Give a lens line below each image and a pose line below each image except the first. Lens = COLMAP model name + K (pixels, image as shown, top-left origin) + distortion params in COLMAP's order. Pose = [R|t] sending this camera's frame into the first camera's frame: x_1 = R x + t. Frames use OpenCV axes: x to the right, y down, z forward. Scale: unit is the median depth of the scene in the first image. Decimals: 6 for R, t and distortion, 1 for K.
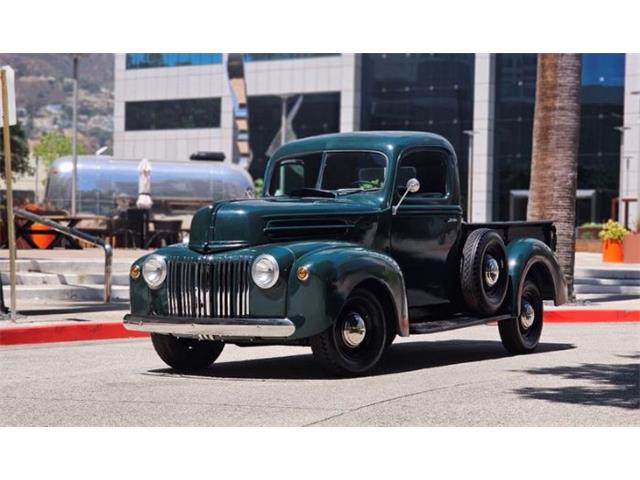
lens RADIAL K [[1197.2, 0, 320.0], [0, 1197.2, 240.0], [0, 0, 1]] dist [-0.065065, 0.019009]
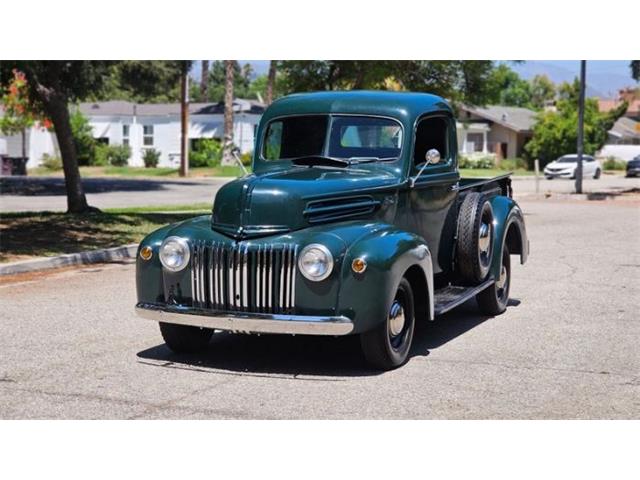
lens RADIAL K [[1197.2, 0, 320.0], [0, 1197.2, 240.0], [0, 0, 1]] dist [-0.065065, 0.019009]
pose [[0.978321, -0.003807, 0.207060, -0.223912], [-0.017287, 0.994840, 0.099971, -0.079583], [-0.206372, -0.101383, 0.973207, 0.102111]]
